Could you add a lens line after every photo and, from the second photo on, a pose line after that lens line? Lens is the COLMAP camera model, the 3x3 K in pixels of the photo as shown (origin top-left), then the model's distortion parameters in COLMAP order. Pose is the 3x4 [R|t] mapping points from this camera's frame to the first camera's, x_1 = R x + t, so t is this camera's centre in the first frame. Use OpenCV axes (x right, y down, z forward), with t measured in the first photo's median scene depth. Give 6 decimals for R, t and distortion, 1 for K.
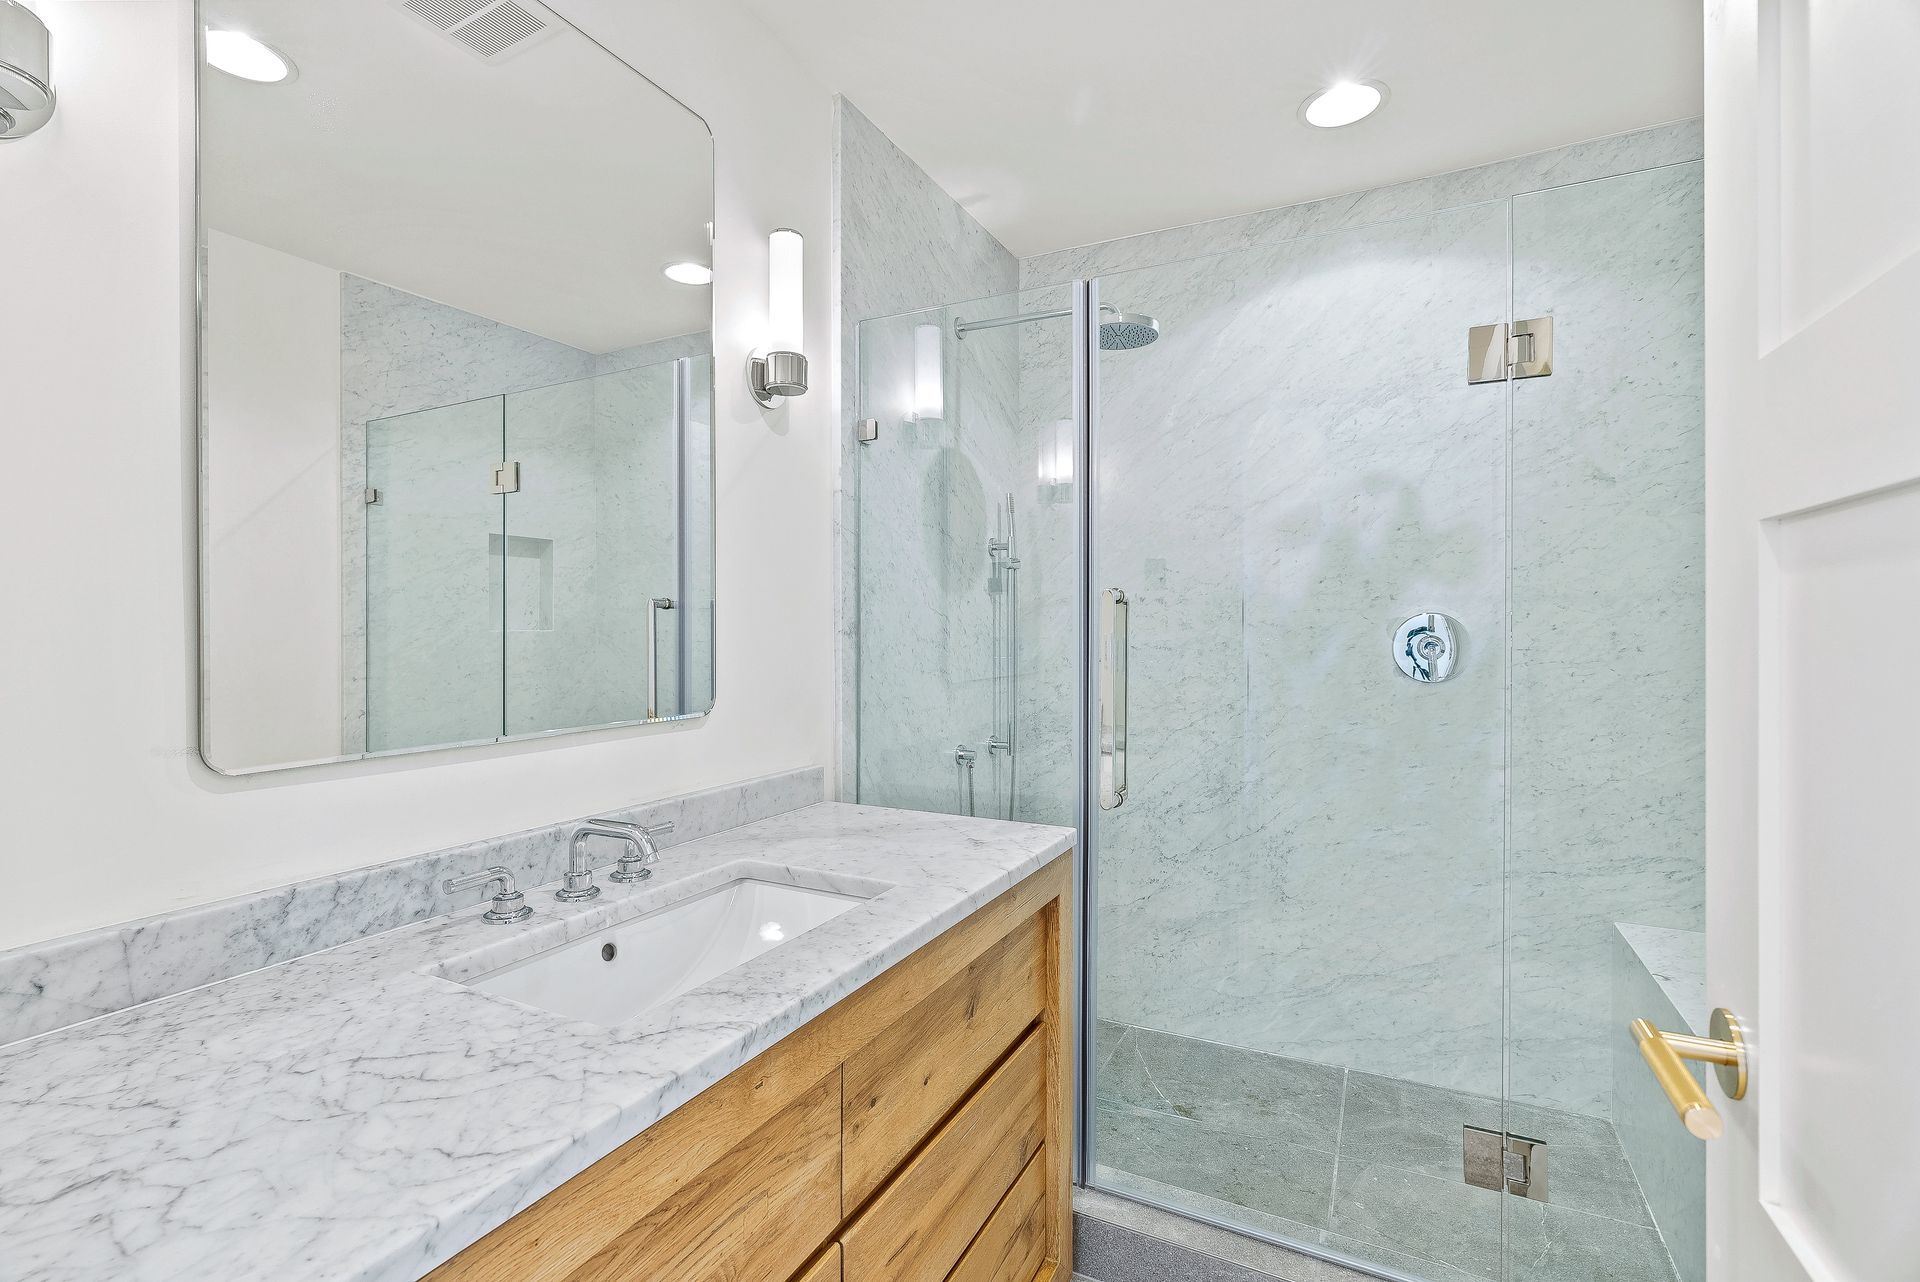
lens RADIAL K [[880.3, 0, 951.3], [0, 880.3, 633.6], [0, 0, 1]] dist [0.000125, 0.001208]
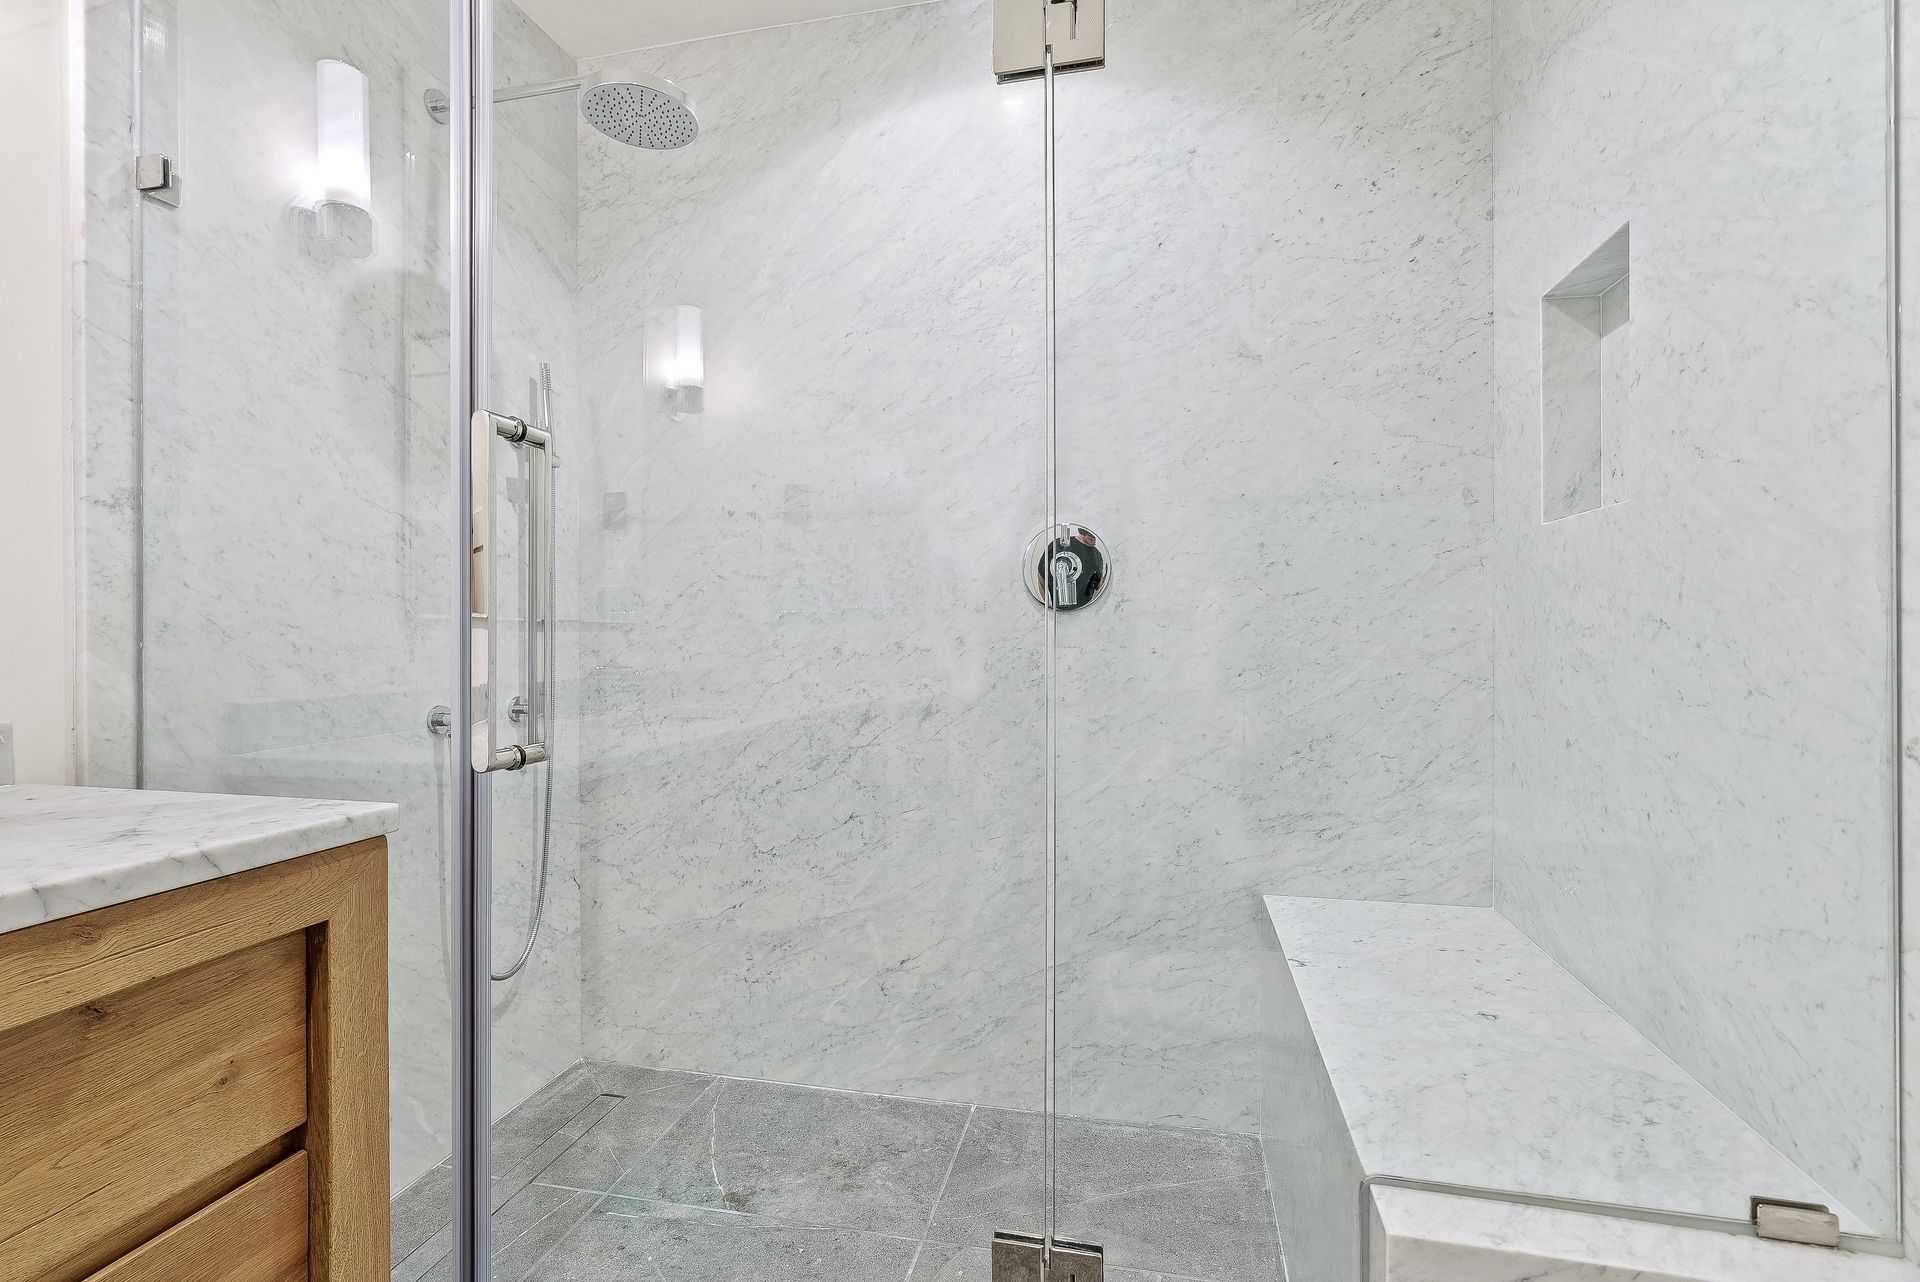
lens RADIAL K [[880.3, 0, 963.5], [0, 880.3, 639.0], [0, 0, 1]] dist [0.000125, 0.001208]
pose [[0.972007, -0.003646, 0.234923, 0.276526], [0.004358, 0.999987, -0.002512, 0.085698], [-0.234911, 0.003465, 0.972011, 0.254789]]
